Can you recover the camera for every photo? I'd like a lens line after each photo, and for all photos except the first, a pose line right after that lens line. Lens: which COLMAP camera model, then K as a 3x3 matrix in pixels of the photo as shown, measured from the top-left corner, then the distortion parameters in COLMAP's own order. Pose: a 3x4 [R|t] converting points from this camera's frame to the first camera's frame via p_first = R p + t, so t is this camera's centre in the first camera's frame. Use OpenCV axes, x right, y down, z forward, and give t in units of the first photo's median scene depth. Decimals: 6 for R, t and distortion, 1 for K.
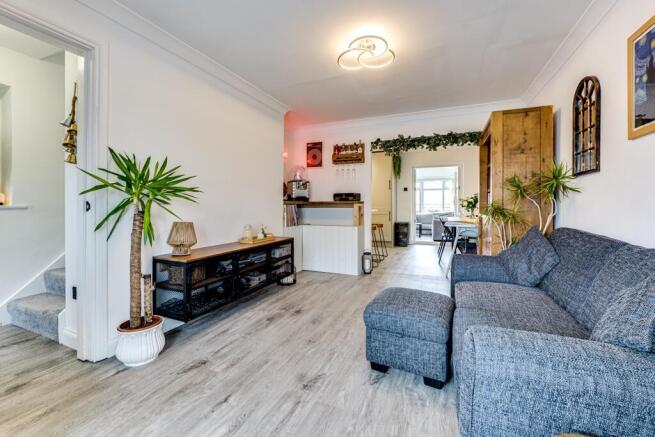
lens RADIAL K [[267.6, 0, 331.0], [0, 267.6, 208.6], [0, 0, 1]] dist [-0.021384, 0.000513]
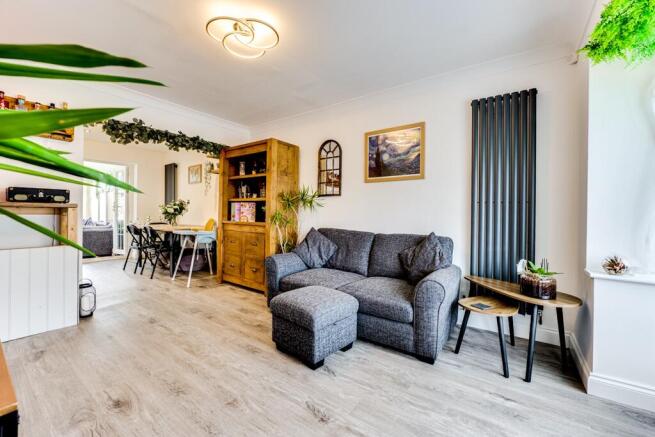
lens RADIAL K [[267.6, 0, 329.0], [0, 267.6, 214.1], [0, 0, 1]] dist [-0.021384, 0.000513]
pose [[0.224205, 0.007005, 0.974517, -0.699425], [-0.002288, 0.999975, -0.006661, -0.001993], [-0.974539, -0.000736, 0.224216, 0.581368]]
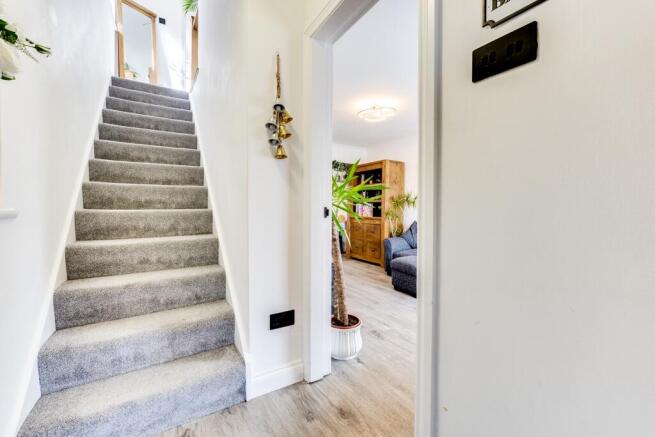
lens RADIAL K [[267.6, 0, 331.1], [0, 267.6, 213.8], [0, 0, 1]] dist [-0.021384, 0.000513]
pose [[0.547955, -0.000465, 0.836507, -1.425591], [-0.002351, 0.999995, 0.002096, 0.006141], [-0.836504, -0.003115, 0.547952, 0.395429]]
